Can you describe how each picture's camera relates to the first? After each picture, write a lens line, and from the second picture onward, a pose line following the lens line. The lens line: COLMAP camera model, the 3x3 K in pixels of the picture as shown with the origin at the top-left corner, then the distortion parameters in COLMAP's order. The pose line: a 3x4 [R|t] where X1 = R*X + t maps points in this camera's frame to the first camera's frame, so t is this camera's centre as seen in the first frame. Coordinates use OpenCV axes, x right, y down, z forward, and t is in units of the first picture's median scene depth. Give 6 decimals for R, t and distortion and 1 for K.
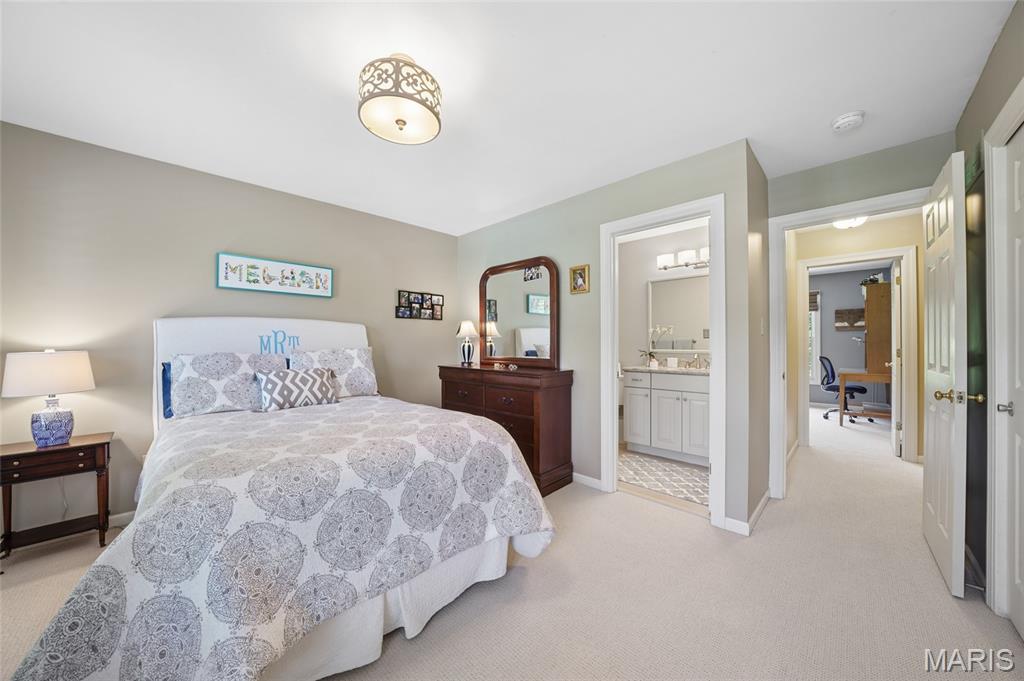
lens RADIAL K [[359.9, 0, 508.2], [0, 359.9, 341.6], [0, 0, 1]] dist [-0.017072, 0.000367]
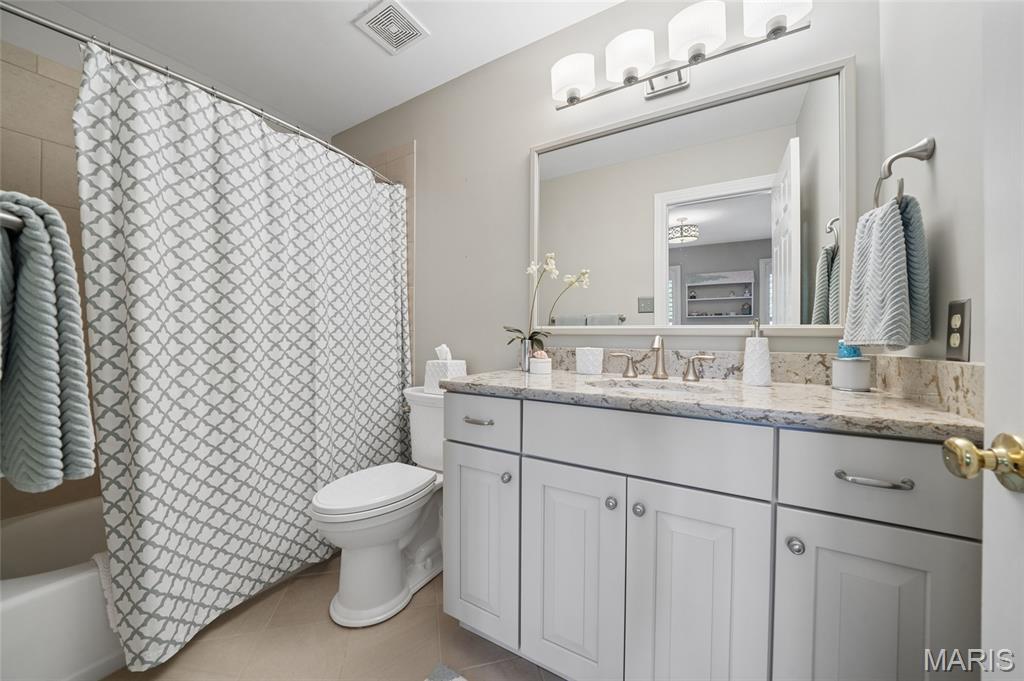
lens RADIAL K [[359.9, 0, 512.9], [0, 359.9, 337.2], [0, 0, 1]] dist [-0.017072, 0.000367]
pose [[0.971541, 0.002801, 0.236853, 0.228812], [-0.005105, 0.999945, 0.009115, 0.024653], [-0.236814, -0.010065, 0.971503, 0.513423]]
